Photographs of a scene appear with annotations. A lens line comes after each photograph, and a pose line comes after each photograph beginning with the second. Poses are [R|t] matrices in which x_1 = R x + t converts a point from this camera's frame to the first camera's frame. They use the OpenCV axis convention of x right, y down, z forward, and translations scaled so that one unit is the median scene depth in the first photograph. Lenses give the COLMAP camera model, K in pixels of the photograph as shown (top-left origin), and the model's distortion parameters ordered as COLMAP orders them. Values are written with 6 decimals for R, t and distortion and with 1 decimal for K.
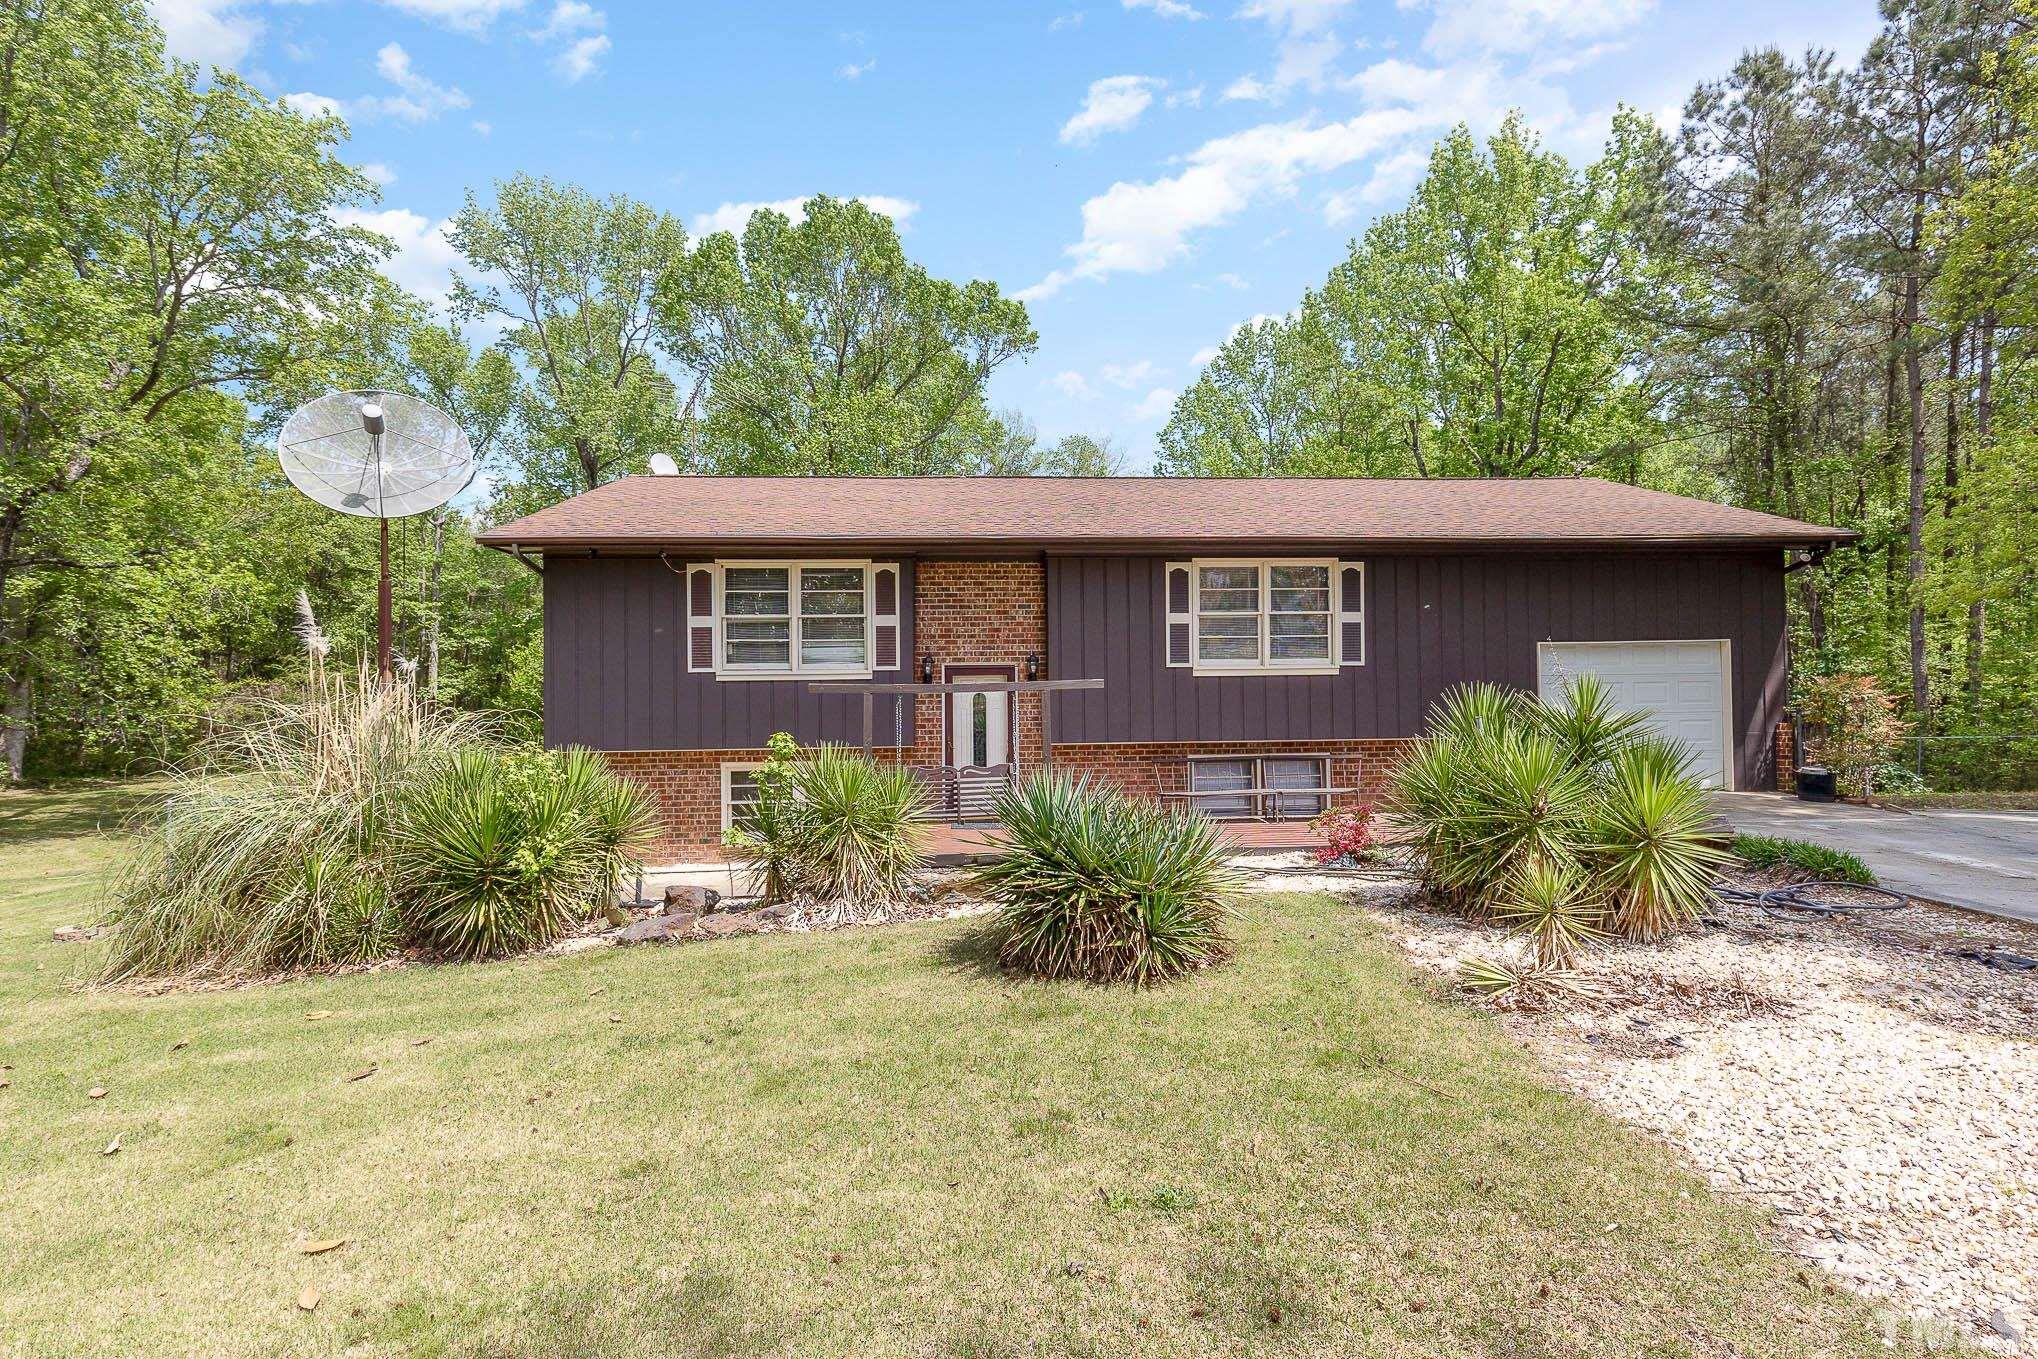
lens RADIAL K [[913.0, 0, 1024.2], [0, 913.0, 657.7], [0, 0, 1]] dist [0.001852, 0.000008]
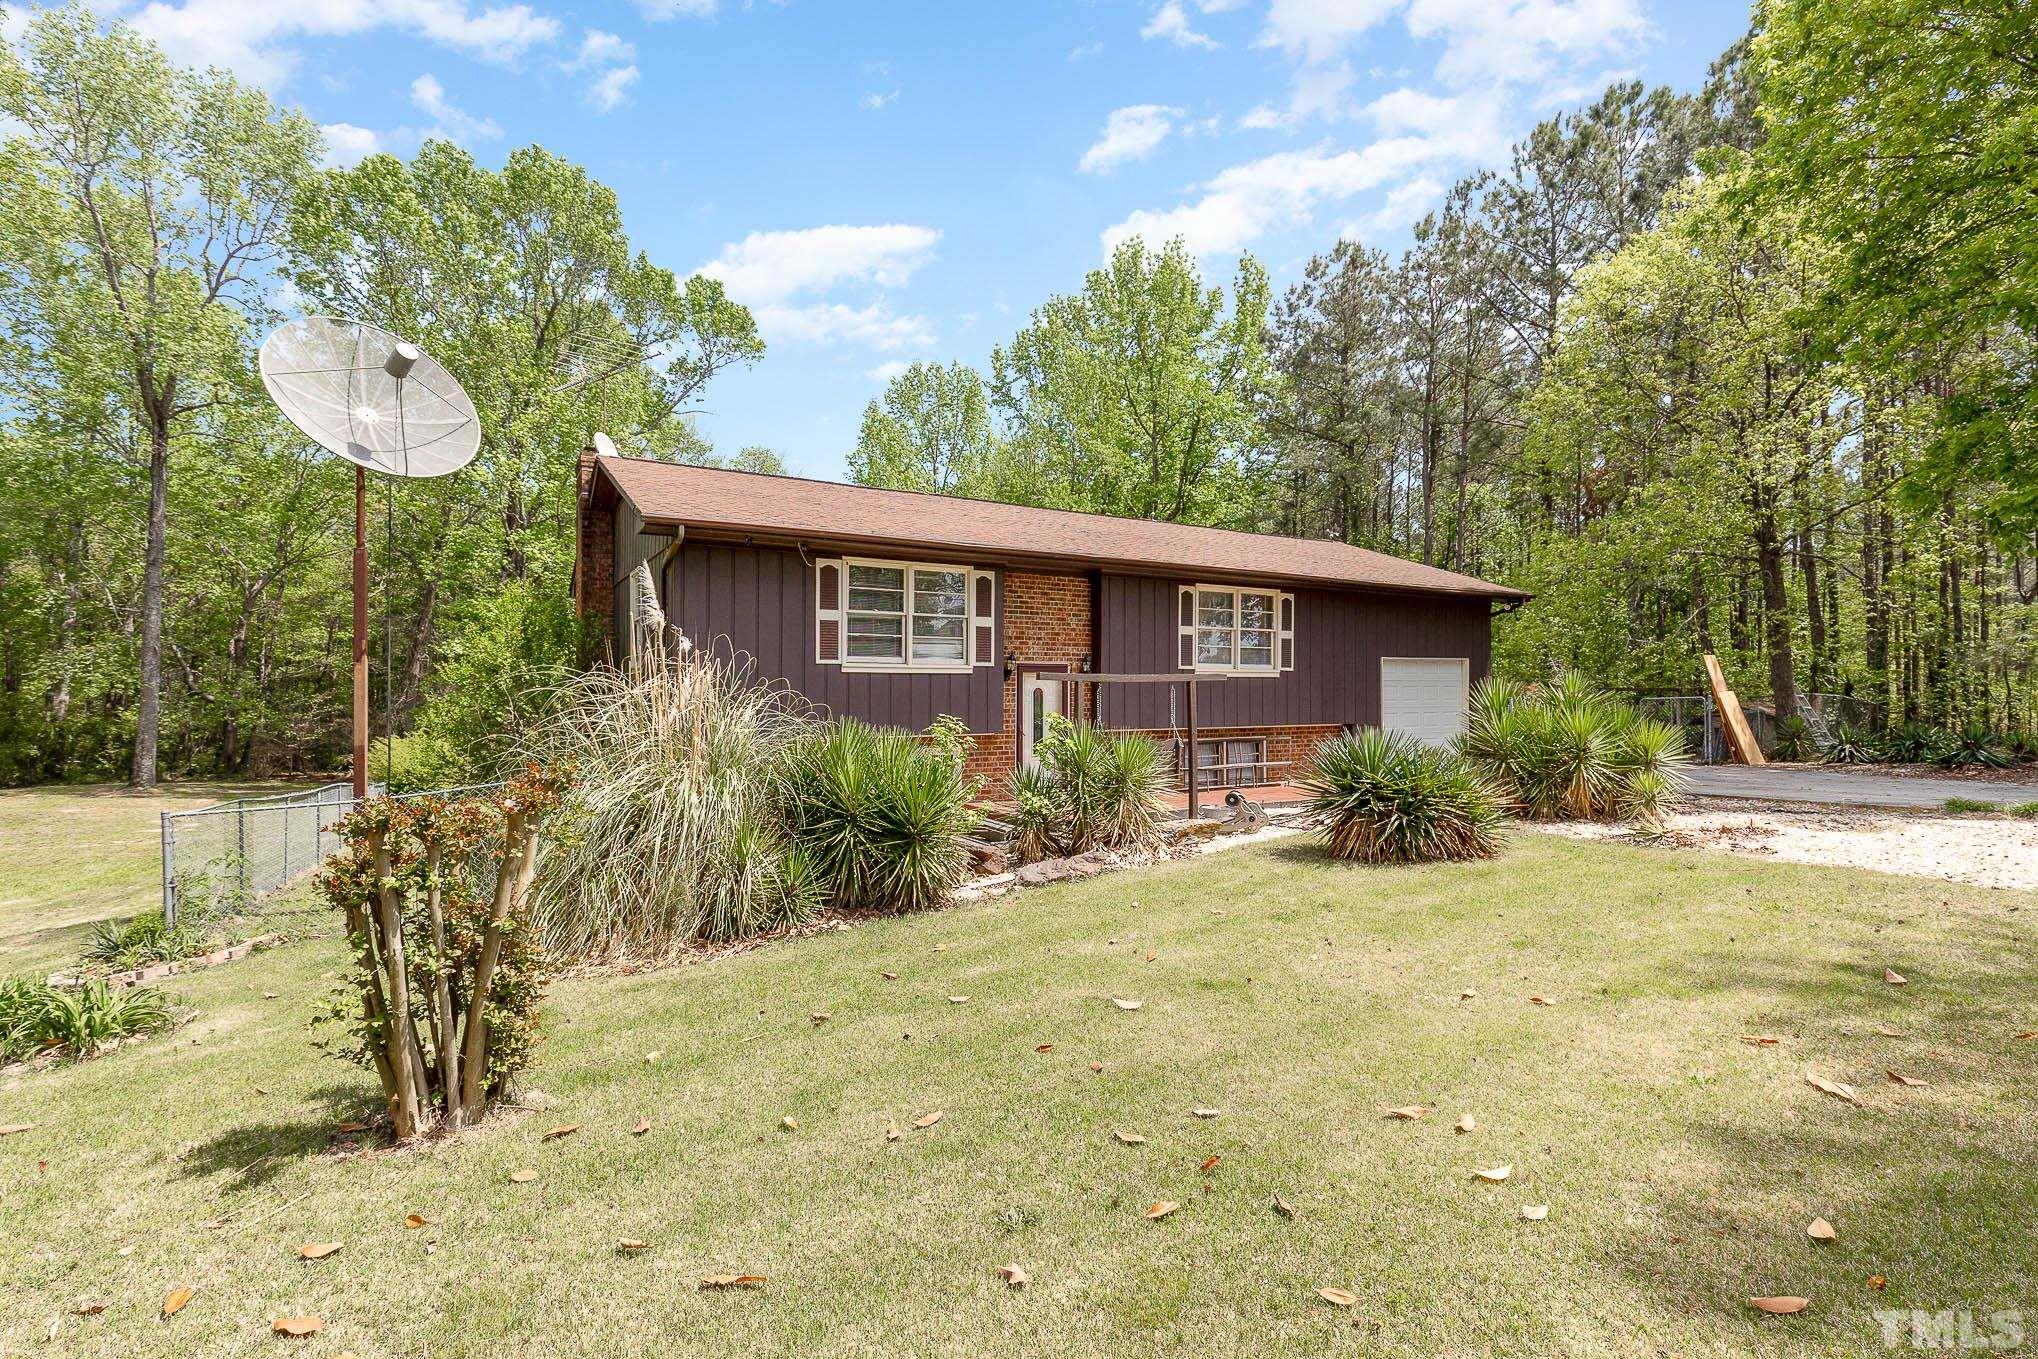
lens RADIAL K [[910.3, 0, 1011.9], [0, 910.3, 681.7], [0, 0, 1]] dist [0.000545, -0.000093]
pose [[0.894664, 0.014348, 0.446510, -0.603184], [-0.015042, 0.999885, -0.001992, 0.033752], [-0.446487, -0.004934, 0.894777, -0.017547]]
